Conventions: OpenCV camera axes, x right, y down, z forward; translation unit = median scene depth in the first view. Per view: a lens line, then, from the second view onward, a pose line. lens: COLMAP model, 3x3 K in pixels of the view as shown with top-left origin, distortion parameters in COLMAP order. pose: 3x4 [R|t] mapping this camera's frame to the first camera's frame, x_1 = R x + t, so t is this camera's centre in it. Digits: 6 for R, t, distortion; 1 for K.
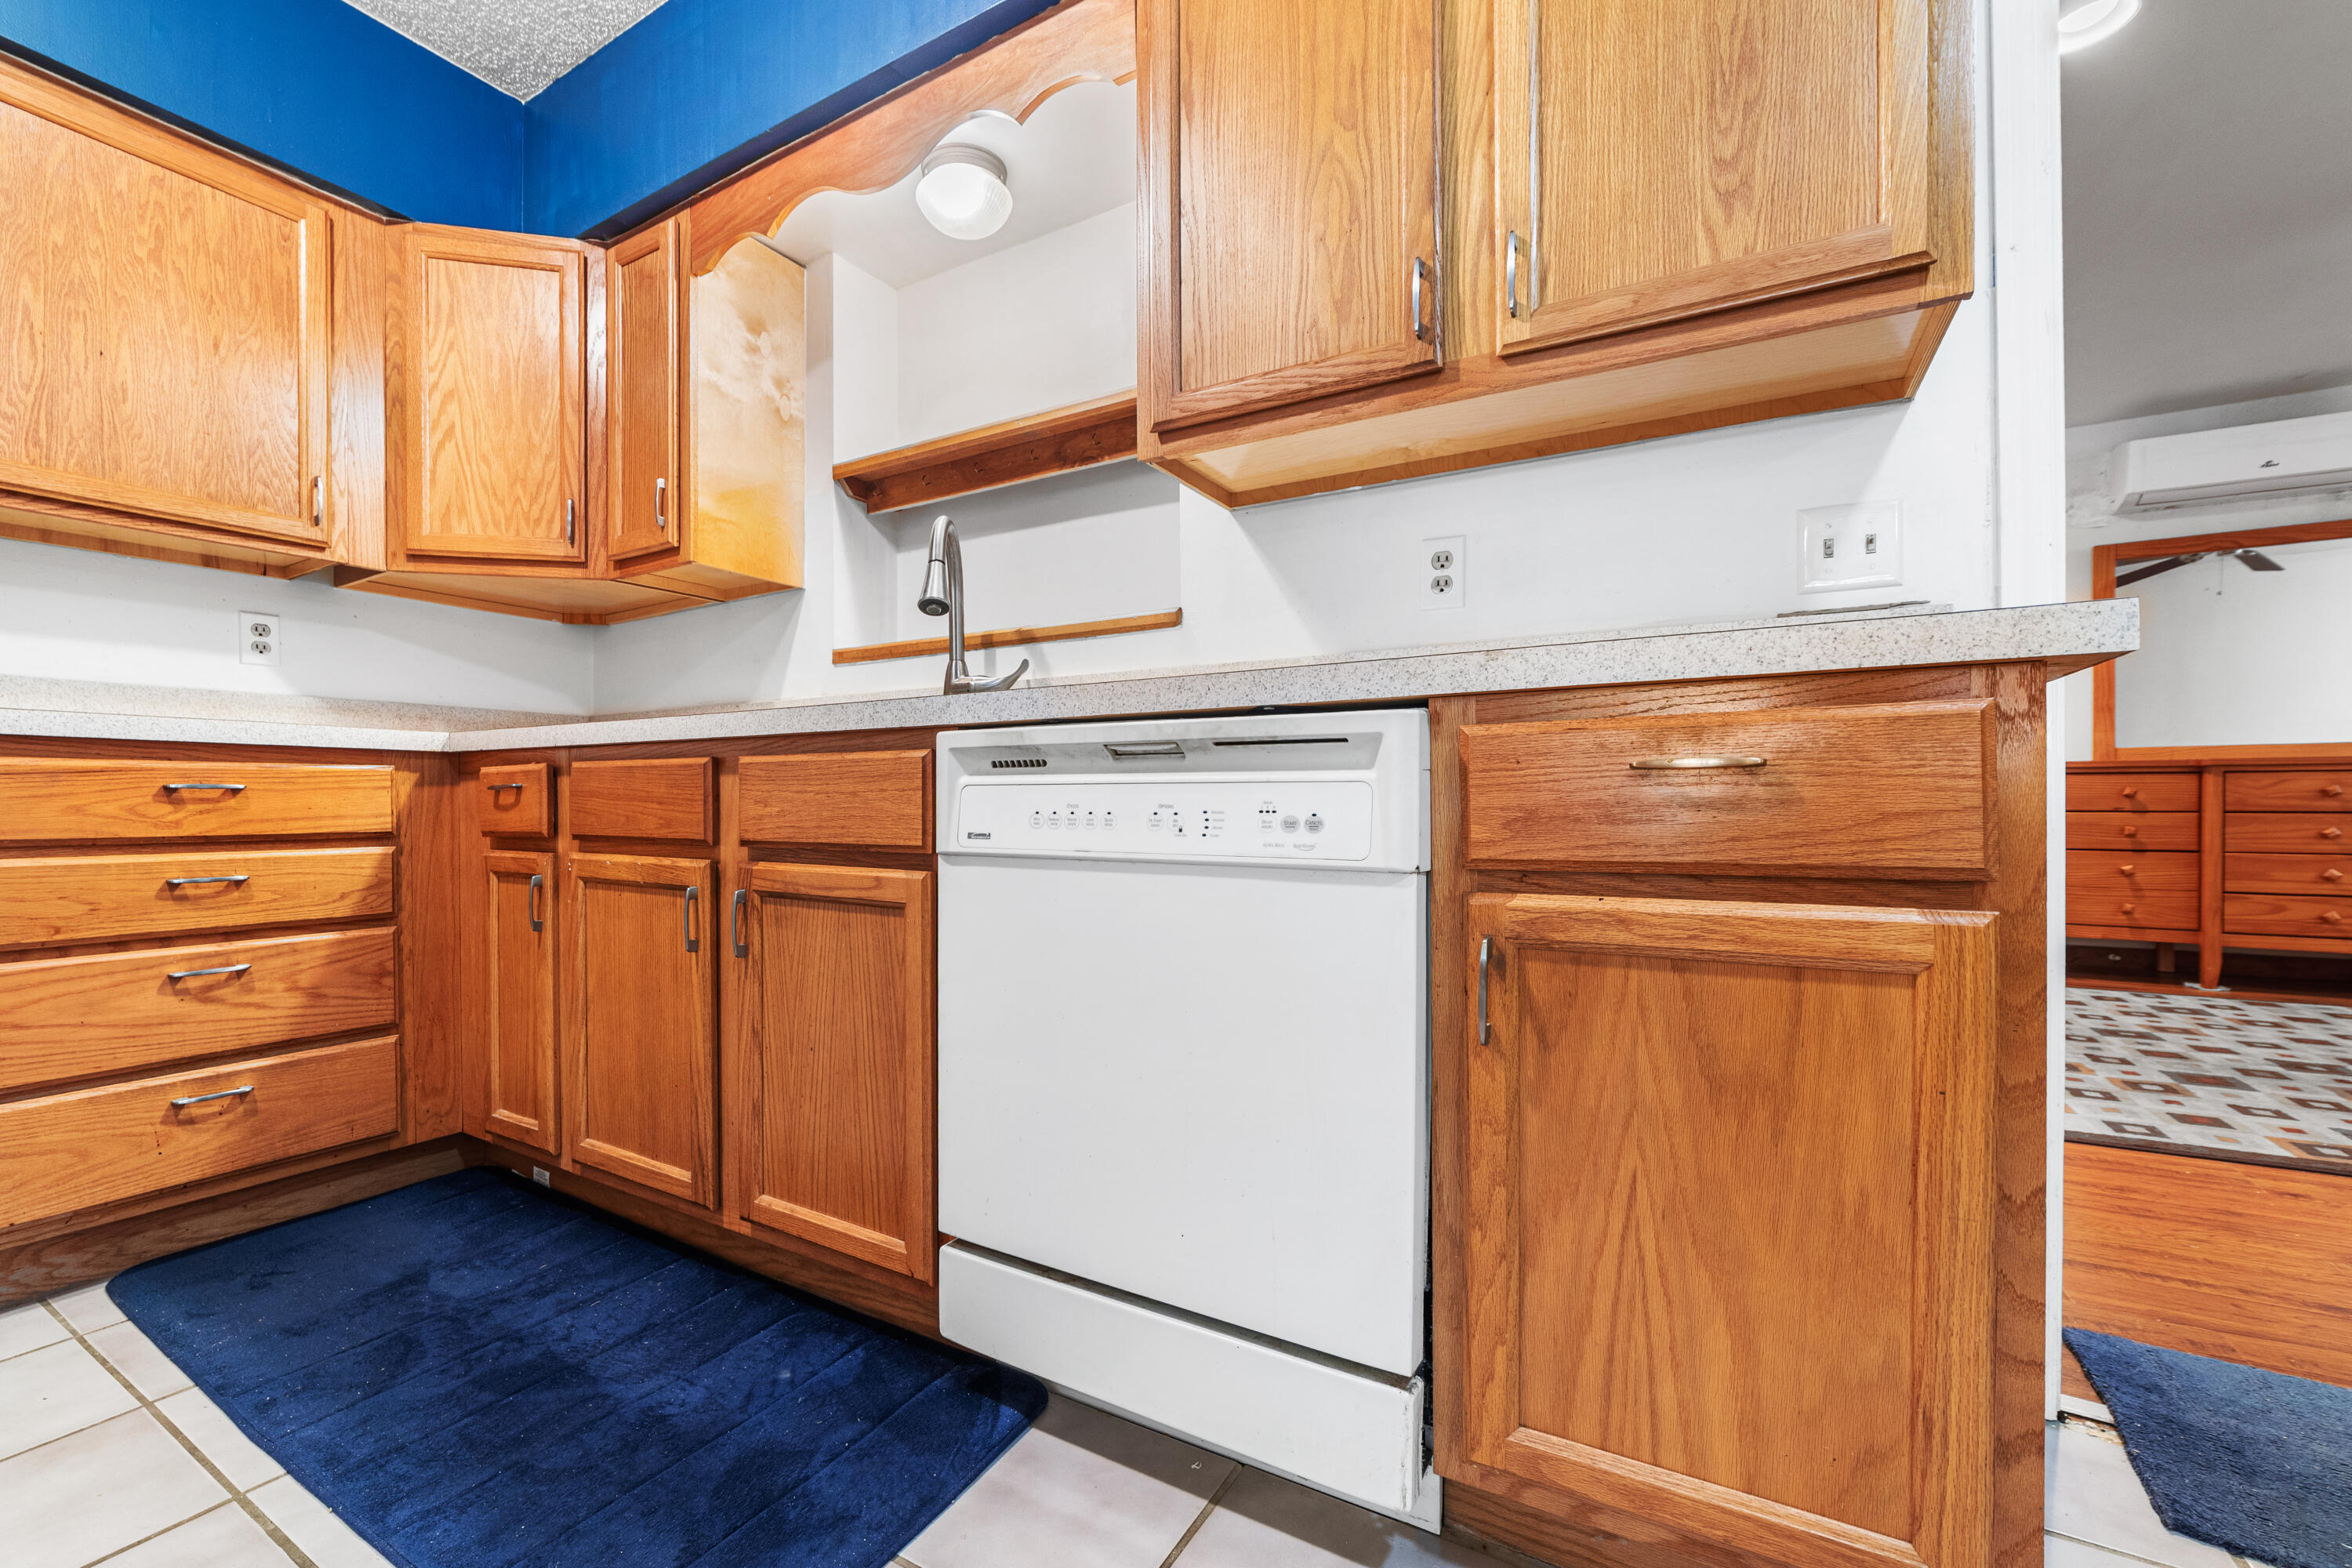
lens RADIAL K [[964.2, 0, 1160.9], [0, 964.2, 802.4], [0, 0, 1]] dist [-0.020860, 0.006386]
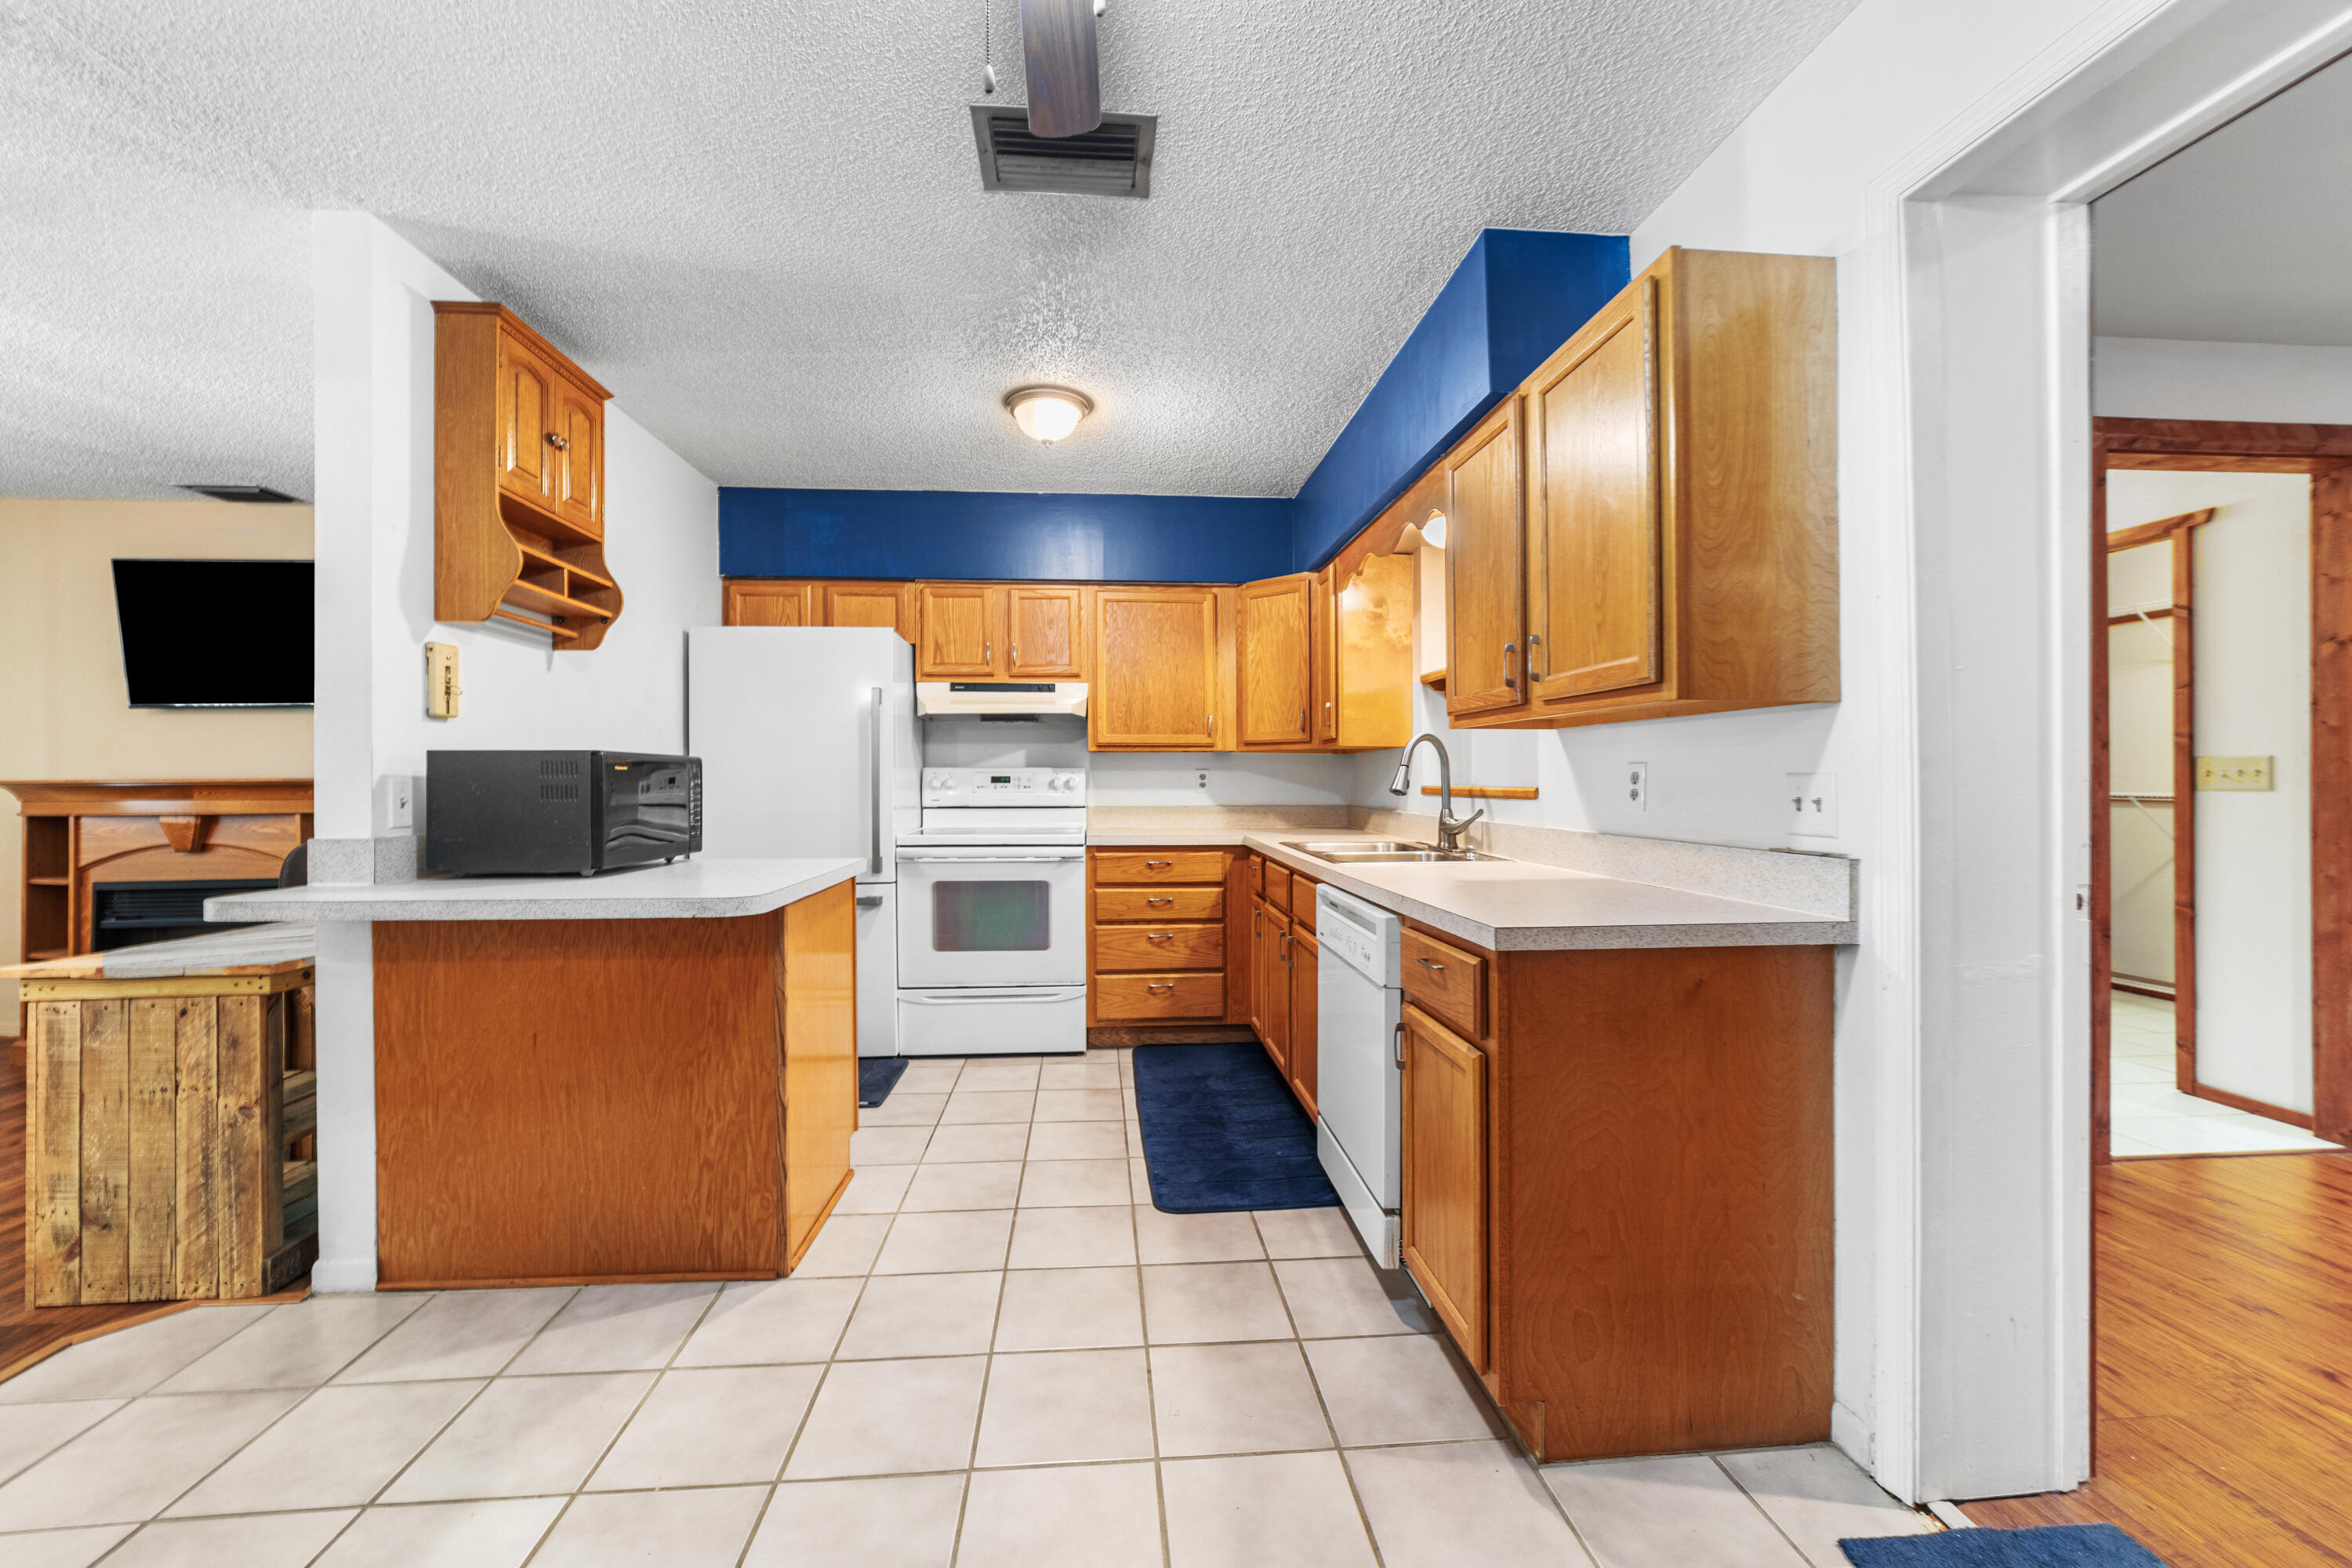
lens RADIAL K [[911.3, 0, 1175.6], [0, 911.3, 775.2], [0, 0, 1]] dist [-0.020312, 0.005707]
pose [[0.584532, -0.000472, -0.811371, 0.954811], [-0.004755, 0.999981, -0.004007, -0.231898], [0.811357, 0.006200, 0.584518, -0.371889]]
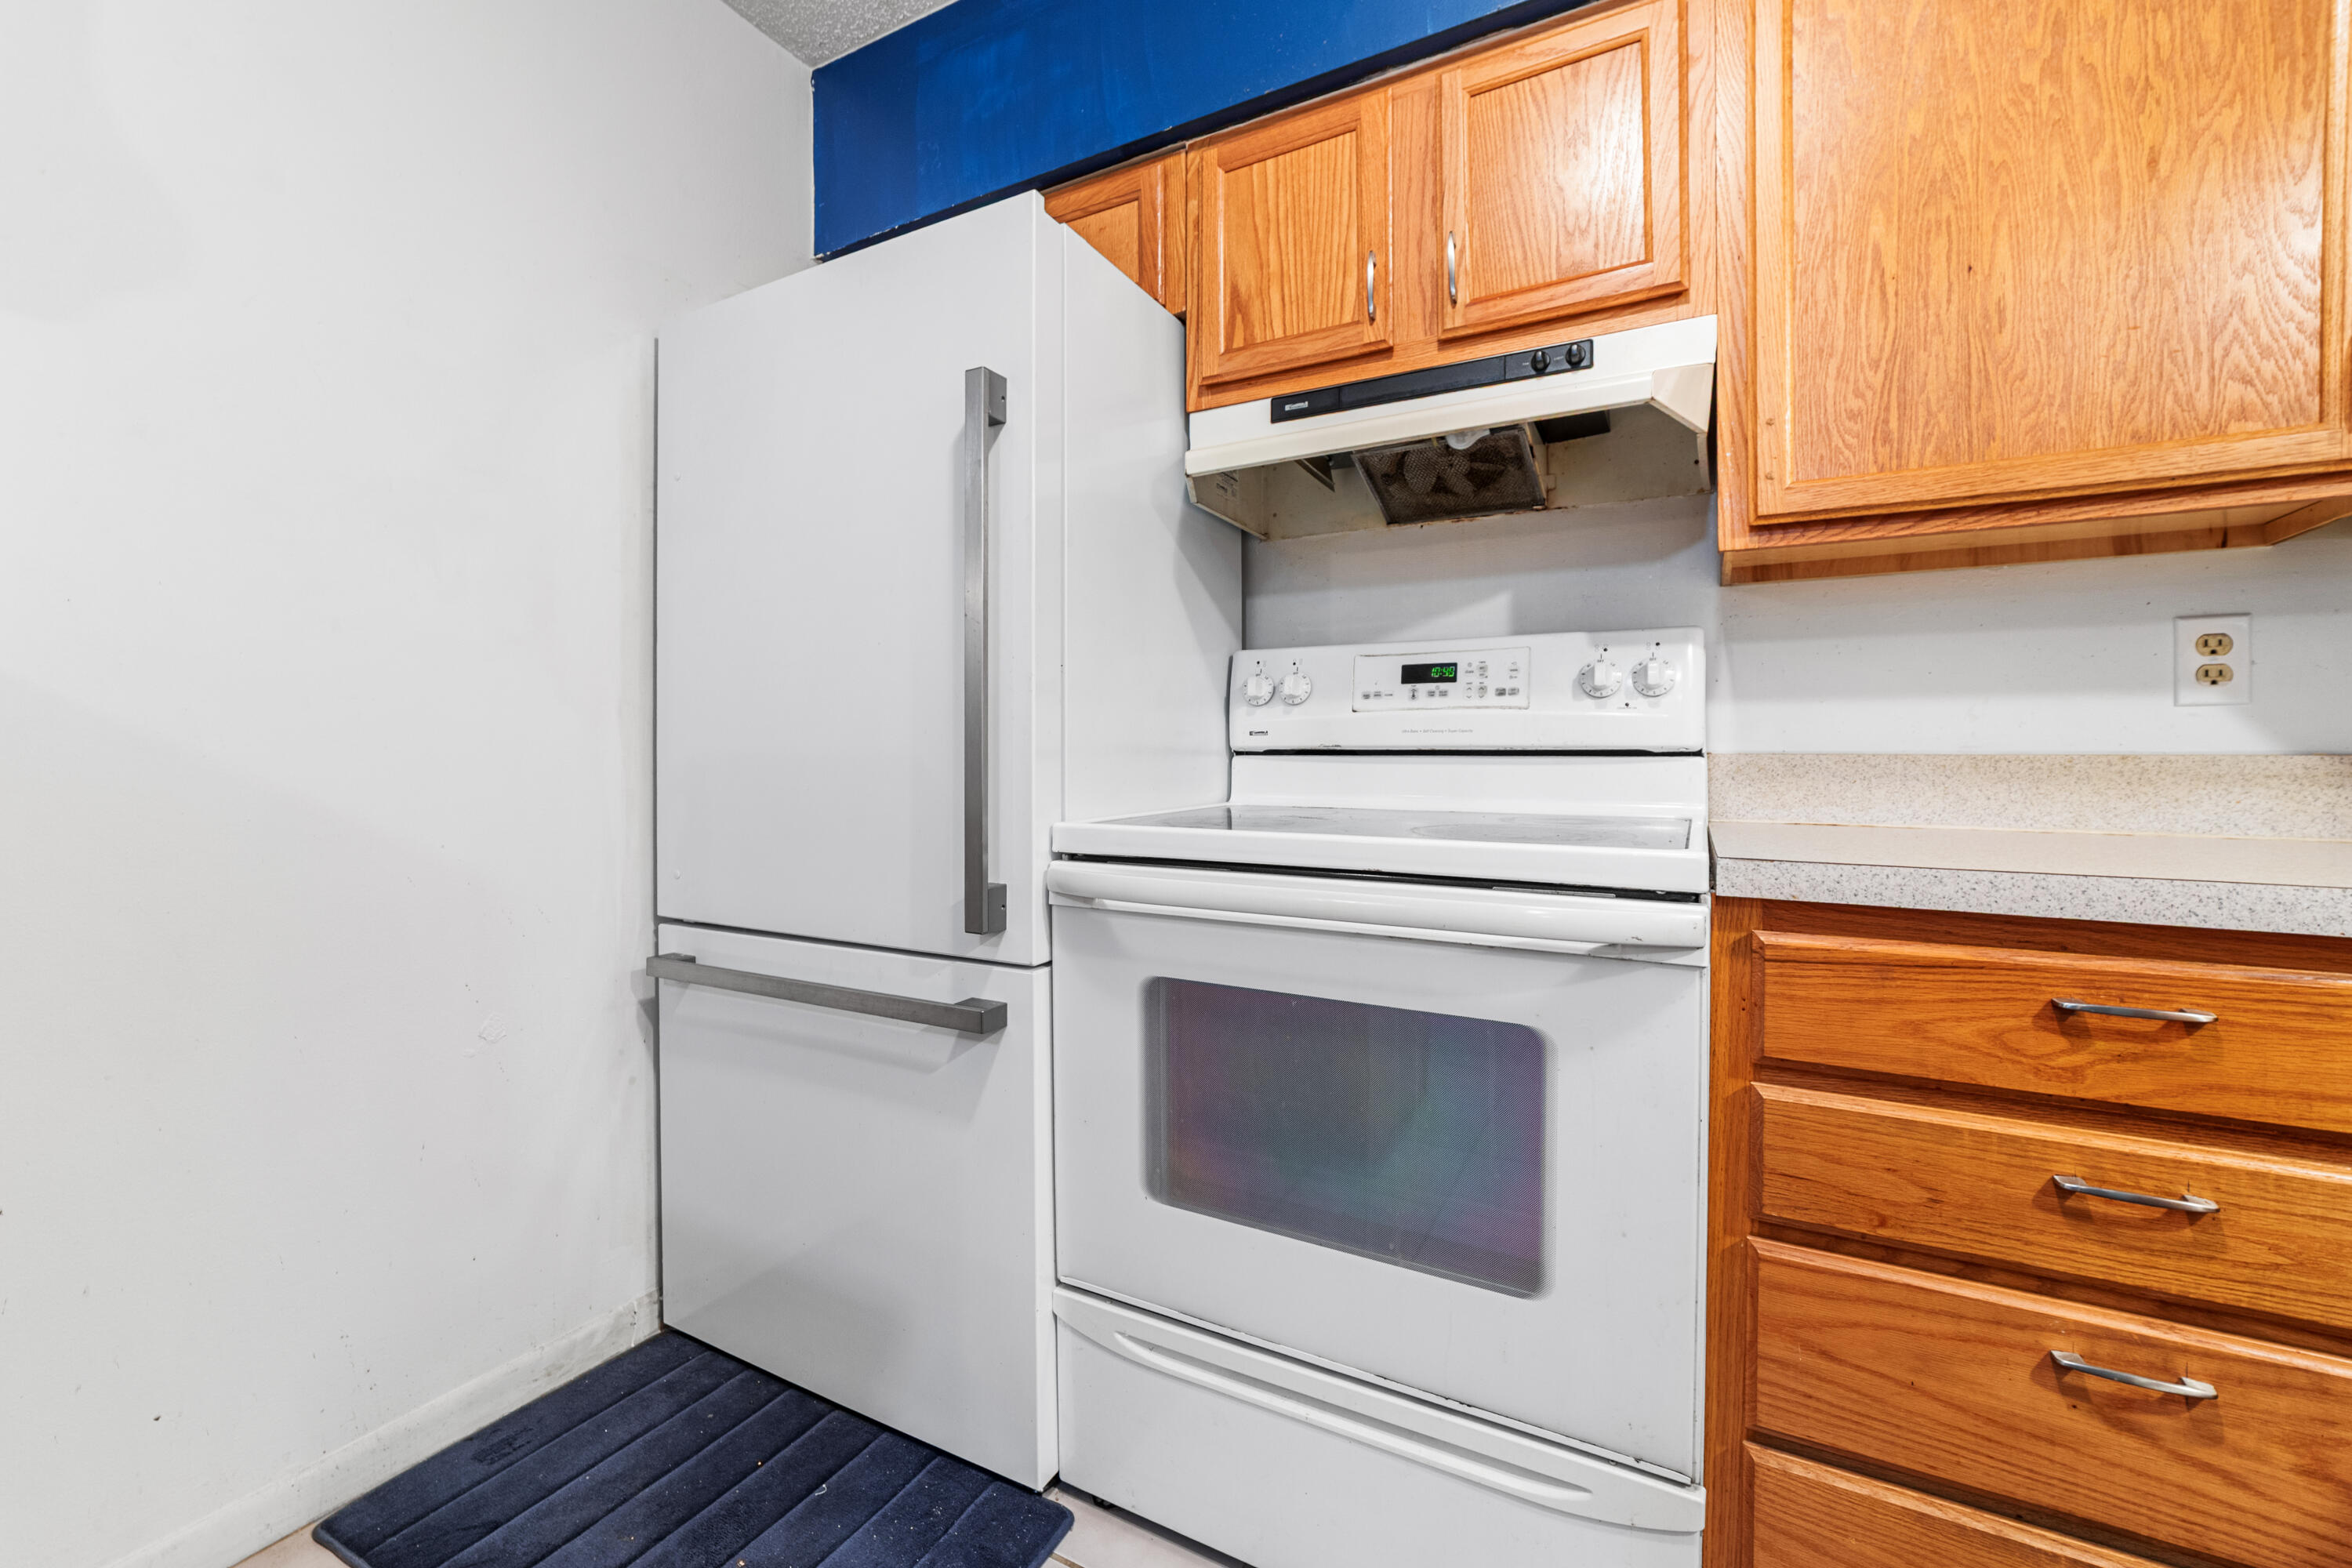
lens RADIAL K [[964.2, 0, 1143.7], [0, 964.2, 768.7], [0, 0, 1]] dist [-0.020860, 0.006386]
pose [[0.006373, 0.021429, -0.999750, -0.488677], [-0.002808, 0.999767, 0.021411, -0.151743], [0.999976, 0.002671, 0.006432, 0.453948]]
